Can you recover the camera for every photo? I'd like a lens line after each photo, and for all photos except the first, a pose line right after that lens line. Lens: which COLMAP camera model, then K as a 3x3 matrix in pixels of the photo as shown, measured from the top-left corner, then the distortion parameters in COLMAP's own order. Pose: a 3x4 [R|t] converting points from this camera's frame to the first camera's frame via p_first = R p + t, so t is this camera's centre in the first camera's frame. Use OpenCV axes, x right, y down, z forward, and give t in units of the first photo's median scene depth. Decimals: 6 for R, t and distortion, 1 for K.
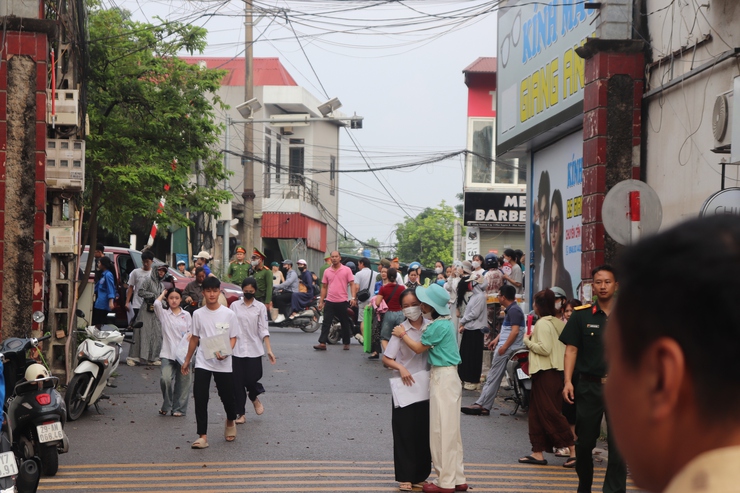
lens RADIAL K [[1811.6, 0, 370.0], [0, 1811.6, 246.5], [0, 0, 1]] dist [0.554942, 0.027579]
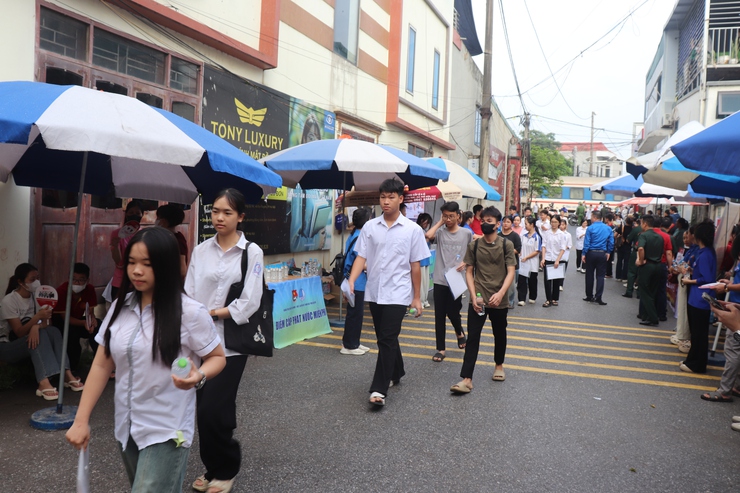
lens RADIAL K [[625.1, 0, 360.2], [0, 625.1, 247.1], [0, 0, 1]] dist [-0.181190, 0.173479]
pose [[0.893636, 0.041666, -0.446854, 0.065826], [-0.003314, 0.996267, 0.086267, -0.007135], [0.448780, -0.075611, 0.890438, -0.228067]]
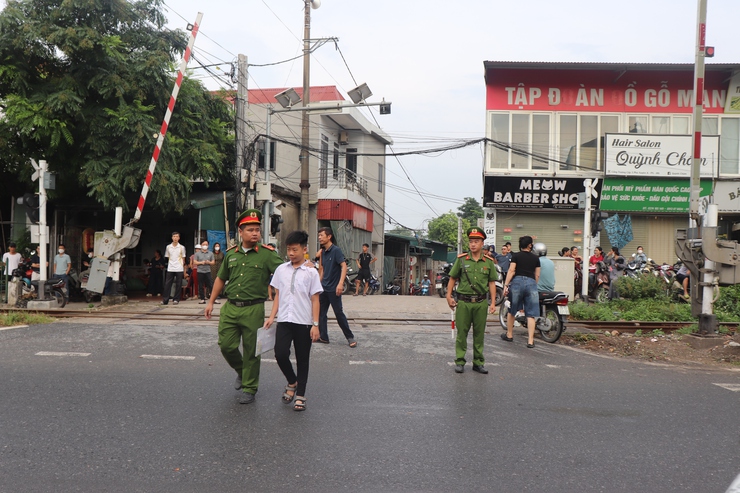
lens RADIAL K [[625.1, 0, 360.2], [0, 625.1, 247.1], [0, 0, 1]] dist [-0.181190, 0.173479]
pose [[0.995364, 0.002742, -0.096143, 0.012766], [-0.000822, 0.999799, 0.020012, 0.006006], [0.096179, -0.019840, 0.995166, 0.611284]]
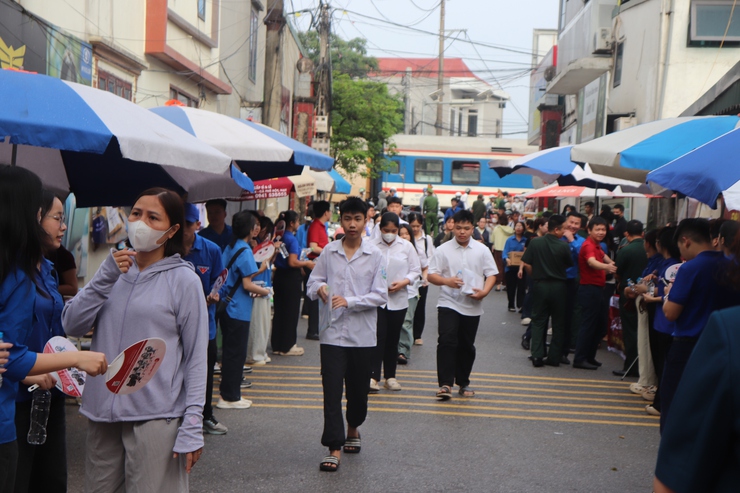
lens RADIAL K [[1493.4, 0, 370.0], [0, 1493.4, 246.5], [0, 0, 1]] dist [0.042272, 2.812718]
pose [[0.990019, 0.022246, -0.139170, 0.060423], [-0.014975, 0.998478, 0.053073, -0.010423], [0.140139, -0.050459, 0.988845, -0.321178]]
